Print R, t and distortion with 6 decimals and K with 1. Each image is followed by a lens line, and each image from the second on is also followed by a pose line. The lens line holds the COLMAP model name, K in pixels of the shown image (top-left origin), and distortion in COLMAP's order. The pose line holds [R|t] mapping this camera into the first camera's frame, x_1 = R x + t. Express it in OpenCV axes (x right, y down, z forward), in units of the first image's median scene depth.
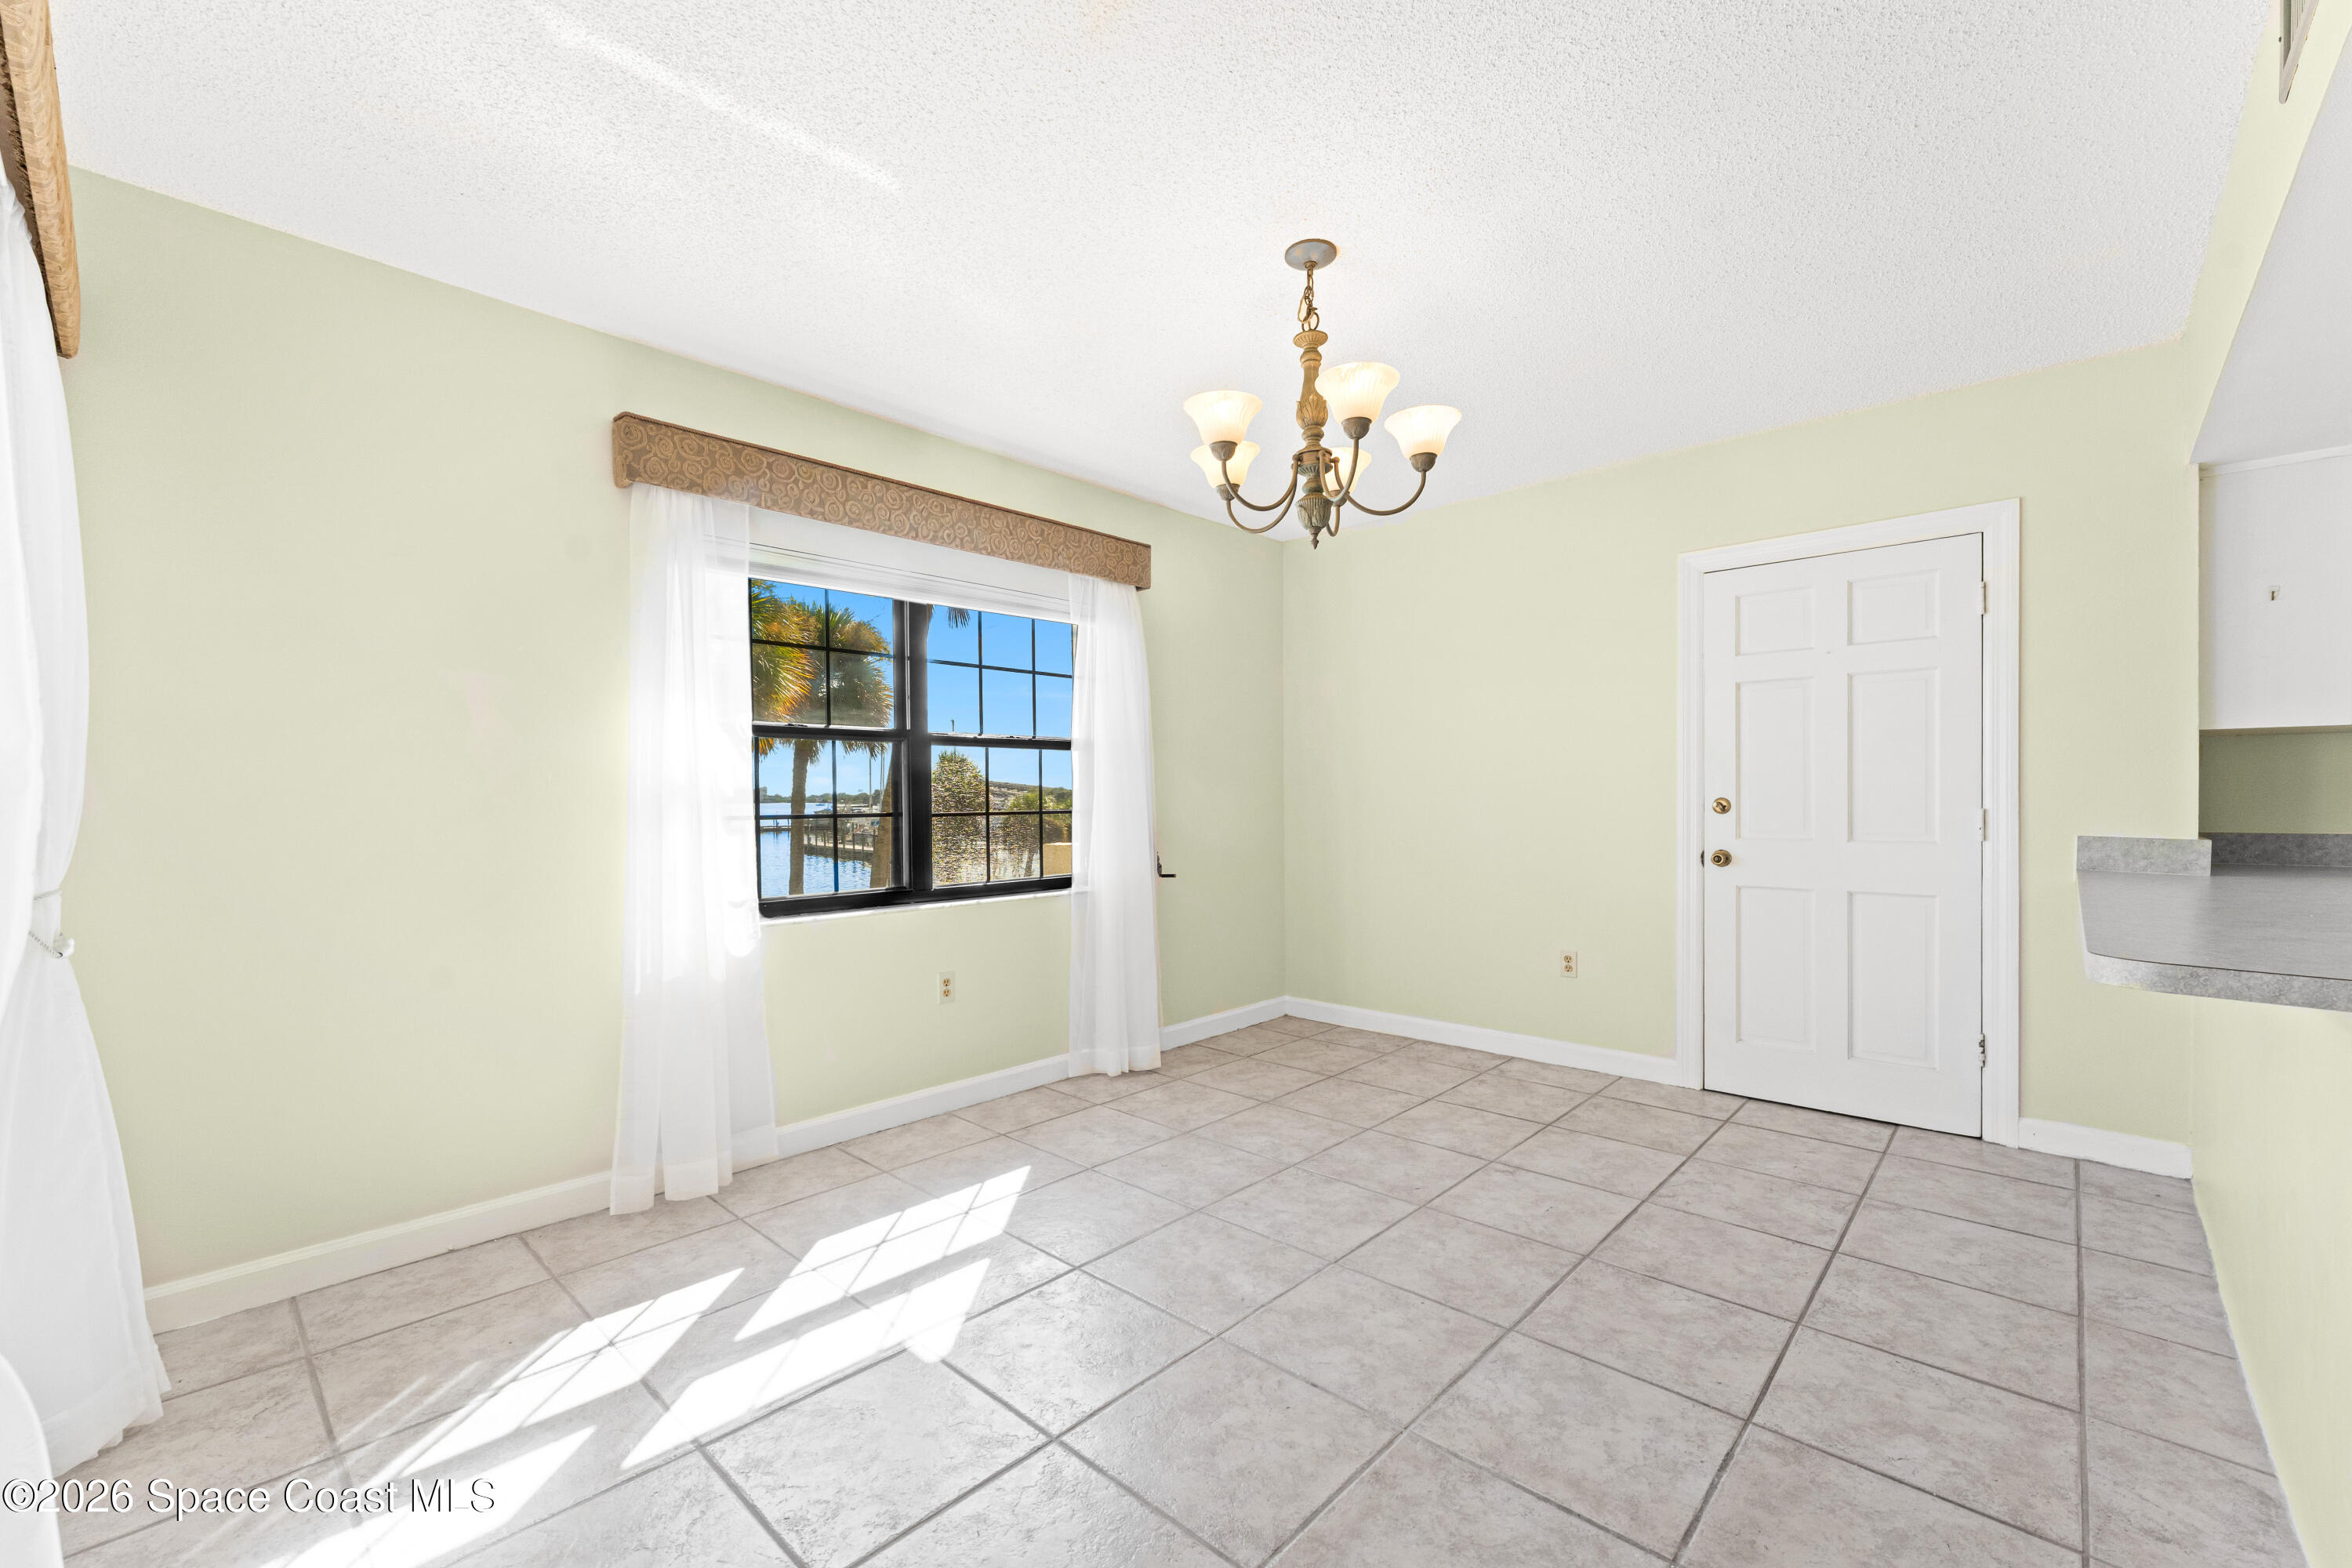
lens RADIAL K [[947.4, 0, 1154.6], [0, 947.4, 817.8], [0, 0, 1]] dist [0.000261, -0.000769]
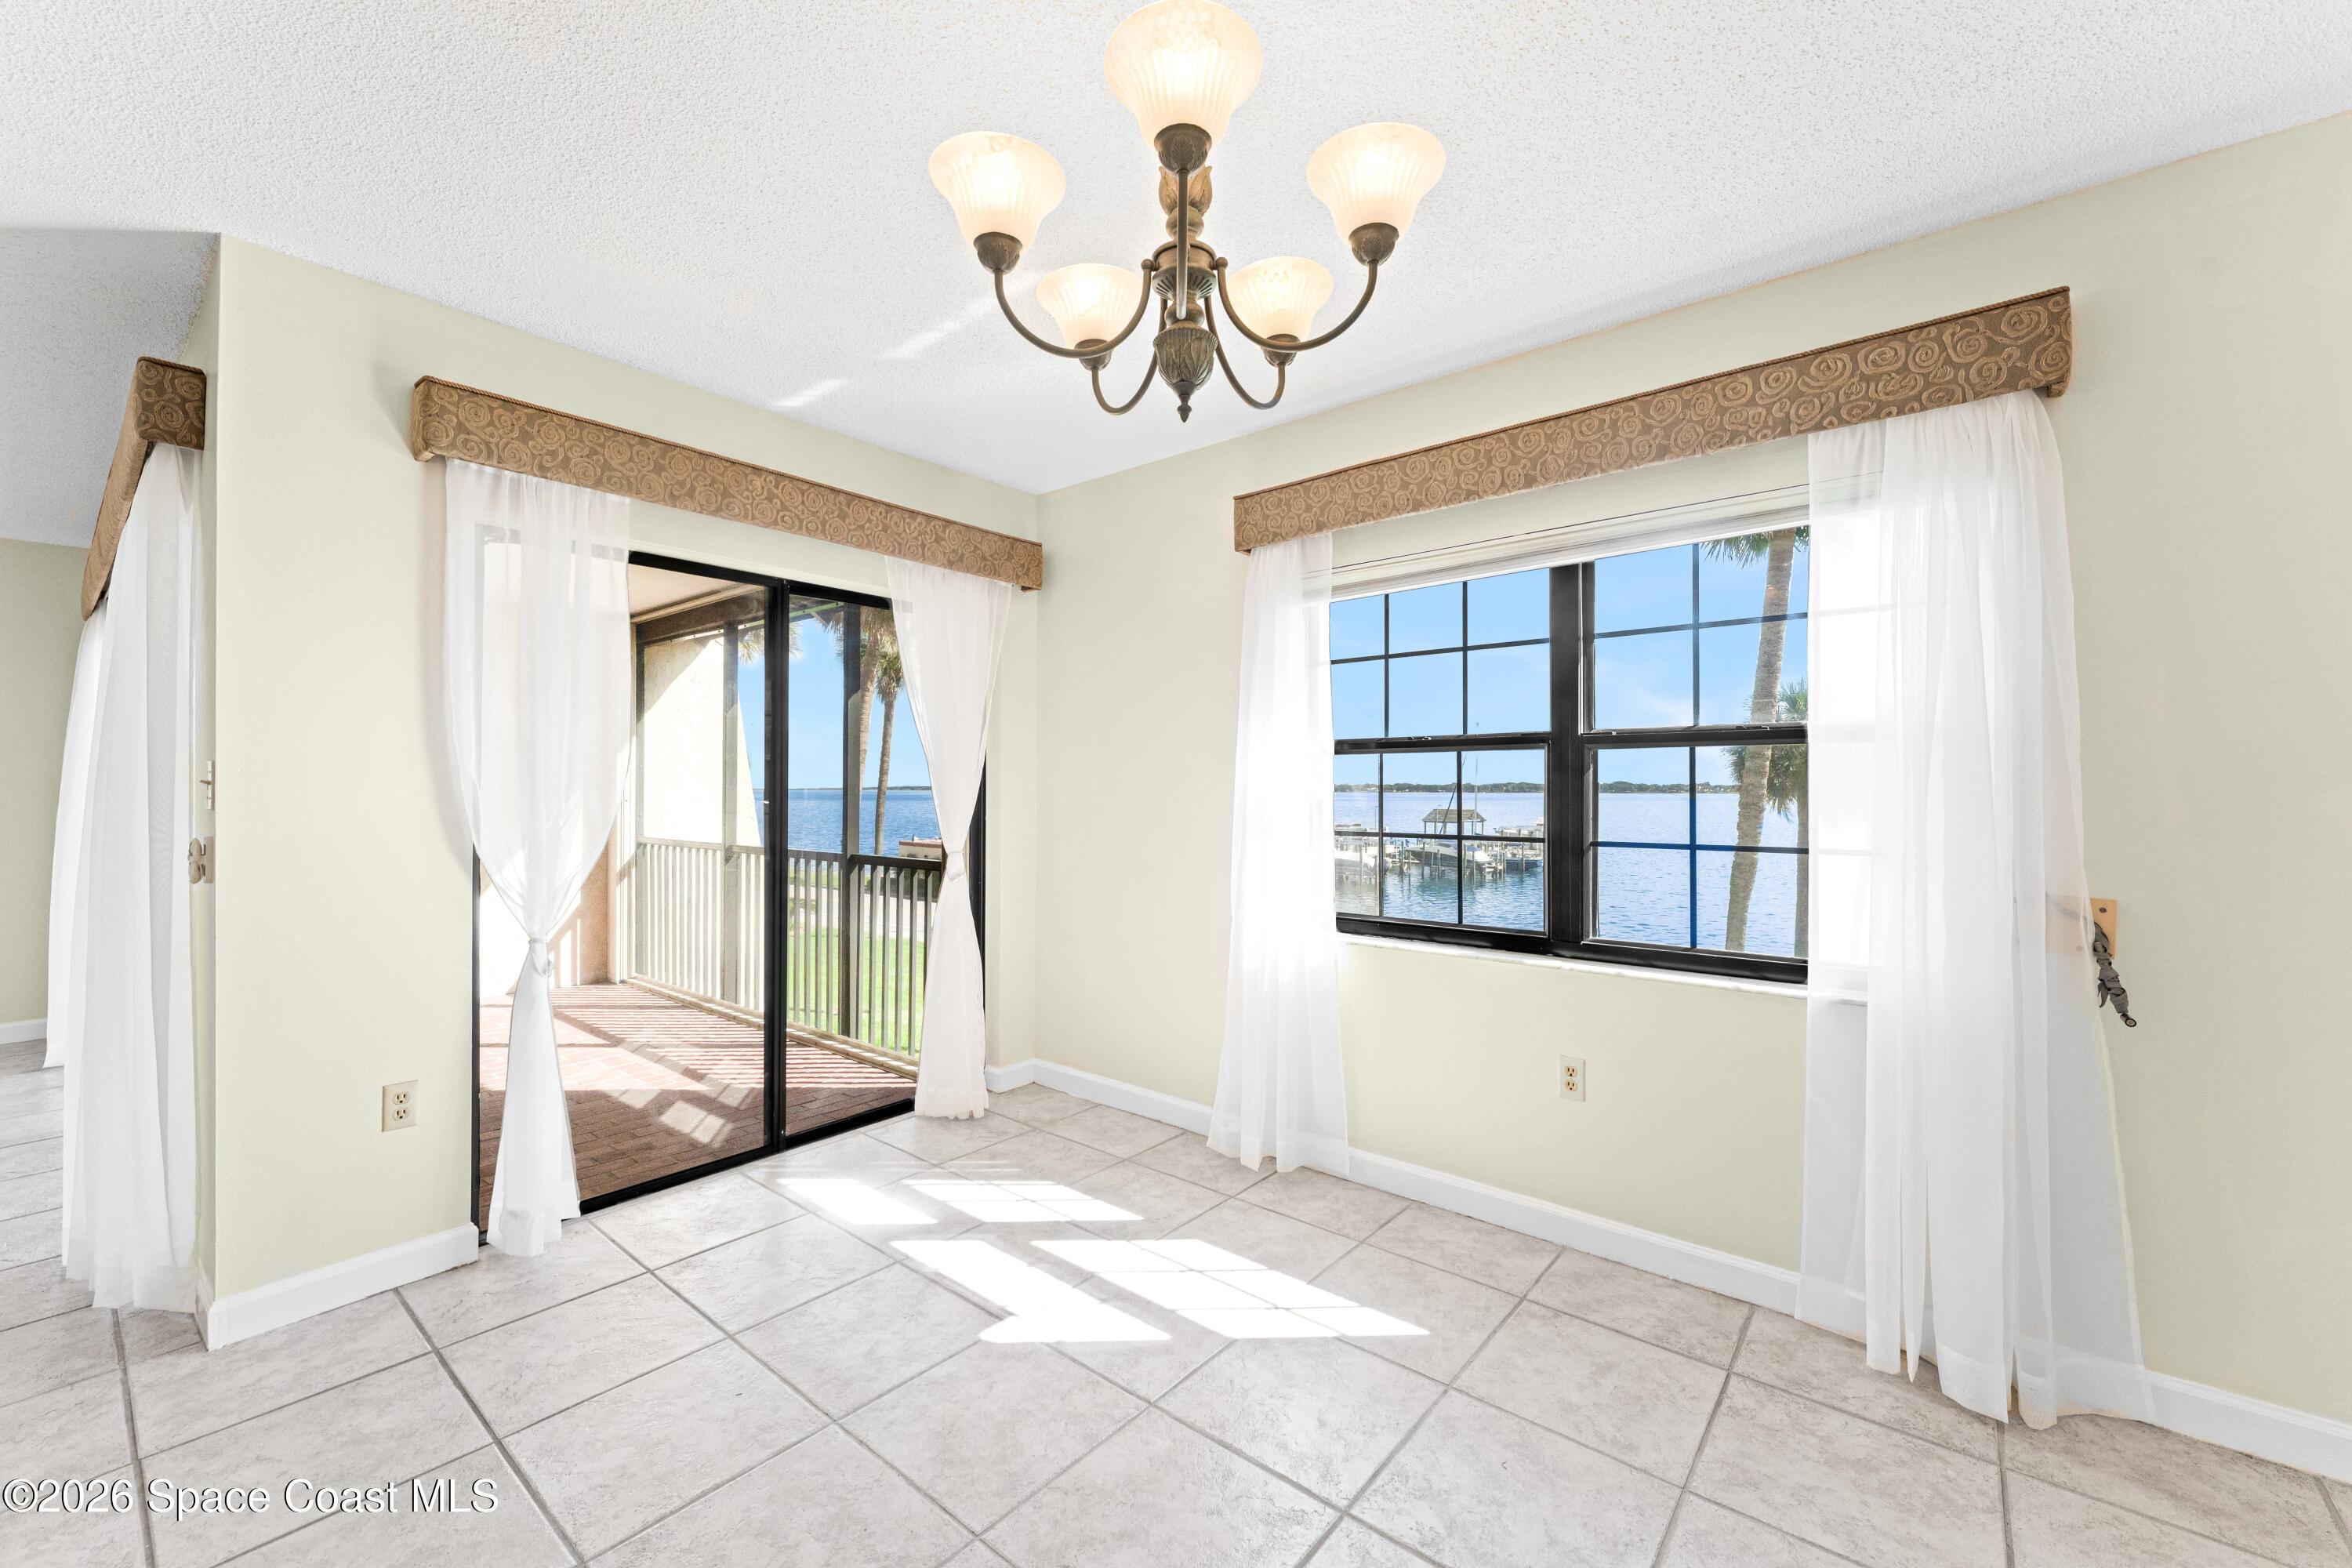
lens RADIAL K [[947.4, 0, 1187.5], [0, 947.4, 792.9], [0, 0, 1]] dist [0.000261, -0.000769]
pose [[0.076846, 0.013545, -0.996951, 0.634028], [-0.023524, 0.999654, 0.011768, -0.058398], [0.996765, 0.022548, 0.077138, 0.823664]]
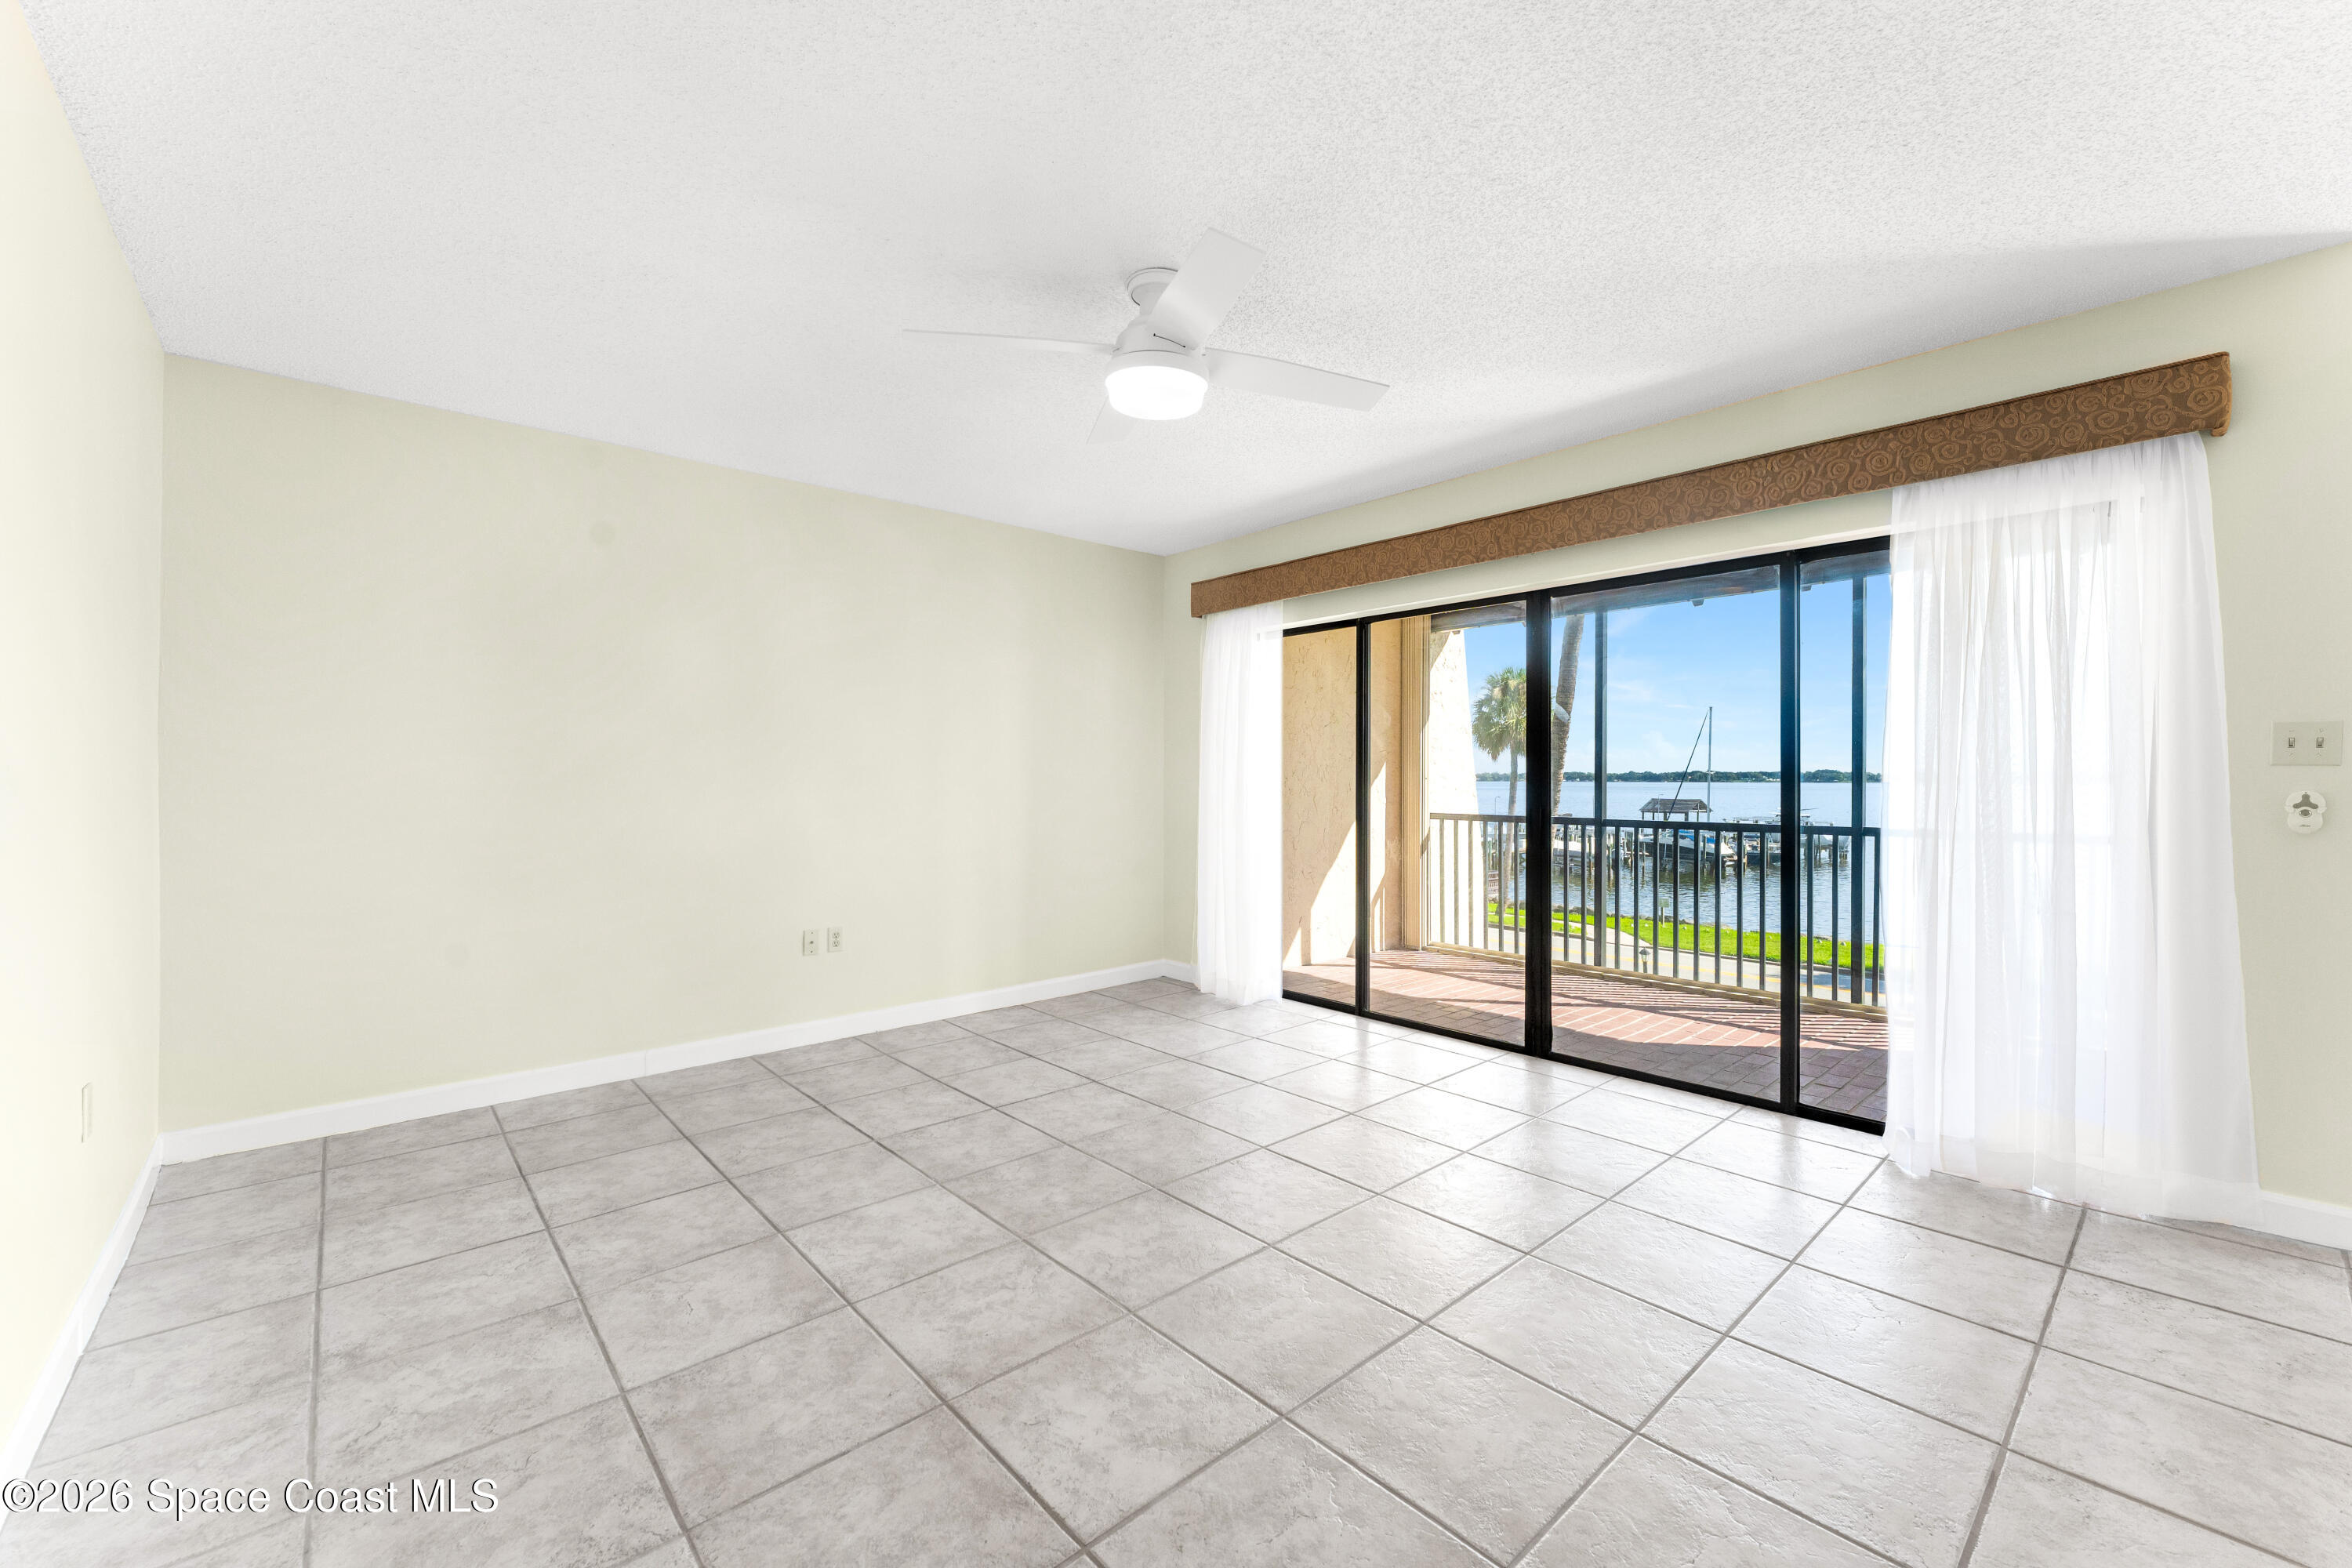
lens RADIAL K [[947.4, 0, 1179.6], [0, 947.4, 787.0], [0, 0, 1]] dist [0.000261, -0.000769]
pose [[-0.075608, 0.018862, -0.996959, 0.715605], [-0.022867, 0.999525, 0.020645, 0.010984], [0.996875, 0.024358, -0.075141, -0.918476]]
